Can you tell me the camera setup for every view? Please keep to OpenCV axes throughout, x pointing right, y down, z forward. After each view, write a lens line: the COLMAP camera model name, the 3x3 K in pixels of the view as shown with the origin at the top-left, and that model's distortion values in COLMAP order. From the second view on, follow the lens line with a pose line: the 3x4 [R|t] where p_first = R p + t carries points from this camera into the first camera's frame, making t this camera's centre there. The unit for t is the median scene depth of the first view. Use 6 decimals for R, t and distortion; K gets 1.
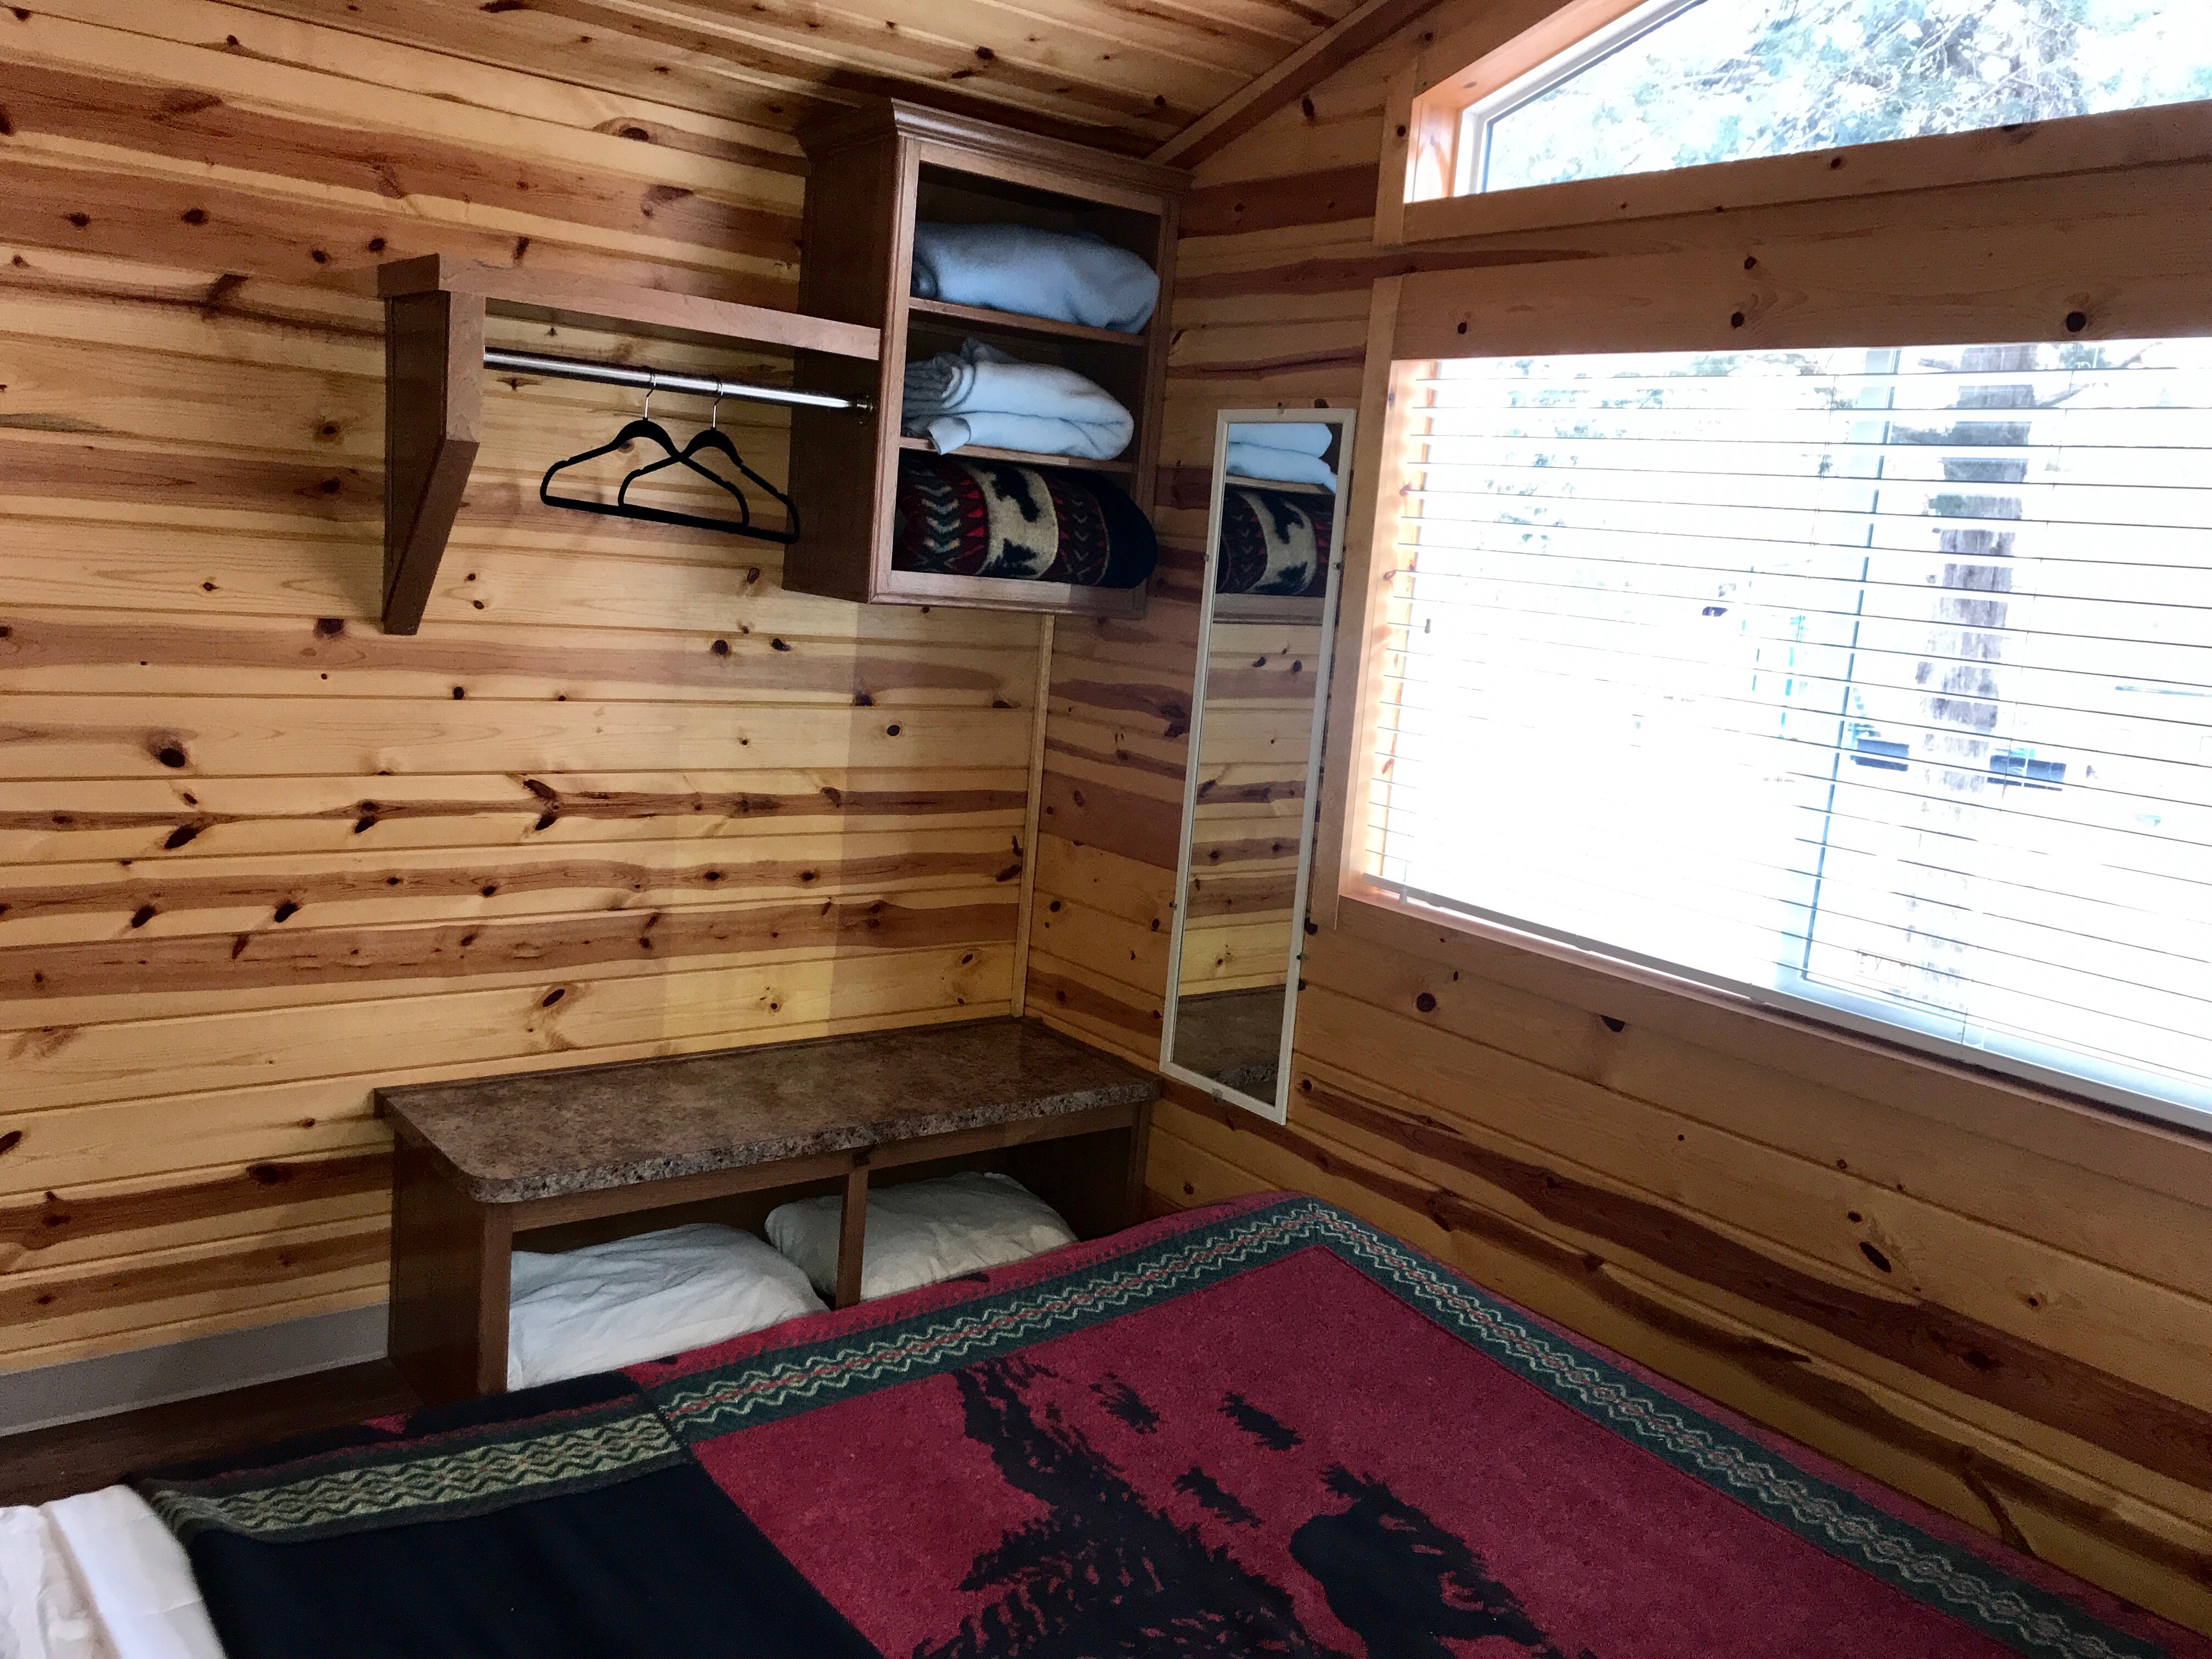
lens RADIAL K [[1760.1, 0, 1098.2], [0, 1760.1, 816.5], [0, 0, 1]] dist [0.051652, -0.073948]
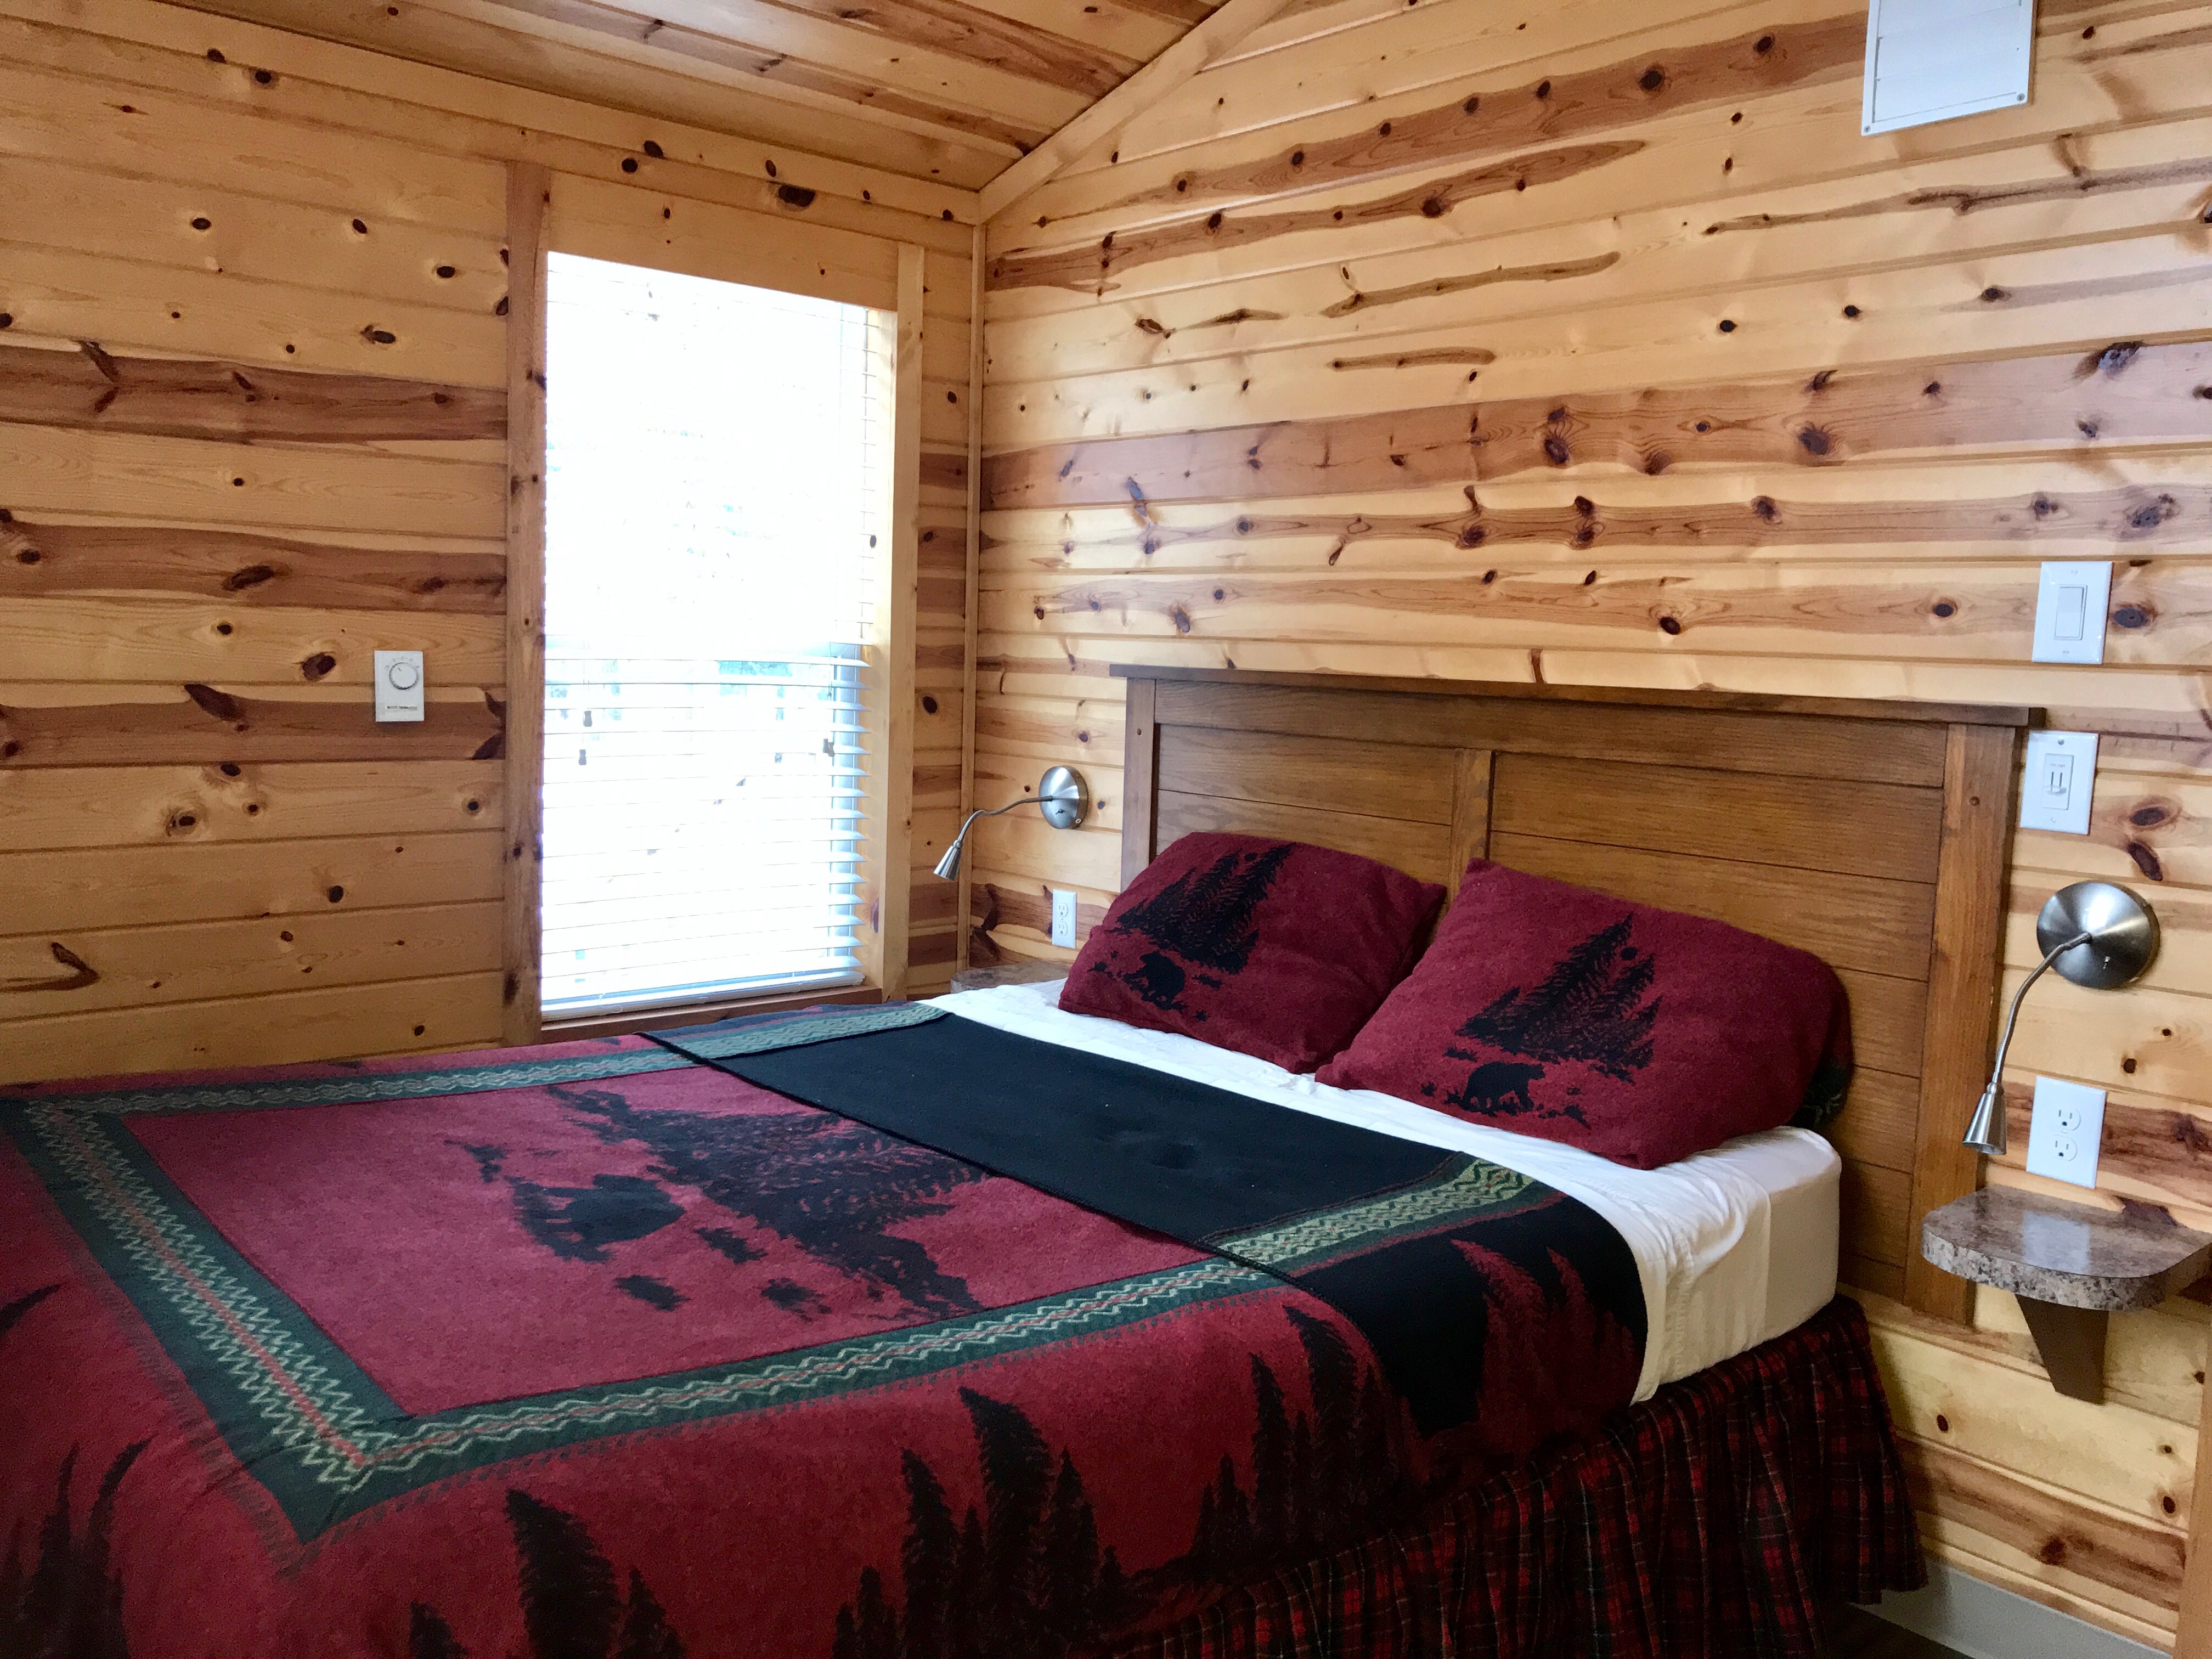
lens RADIAL K [[1760.1, 0, 1098.2], [0, 1760.1, 816.5], [0, 0, 1]] dist [0.051652, -0.073948]
pose [[-0.990377, -0.112803, -0.080179, -0.039148], [-0.129670, 0.958796, 0.252778, -0.163217], [0.048361, 0.260742, -0.964196, 1.859055]]
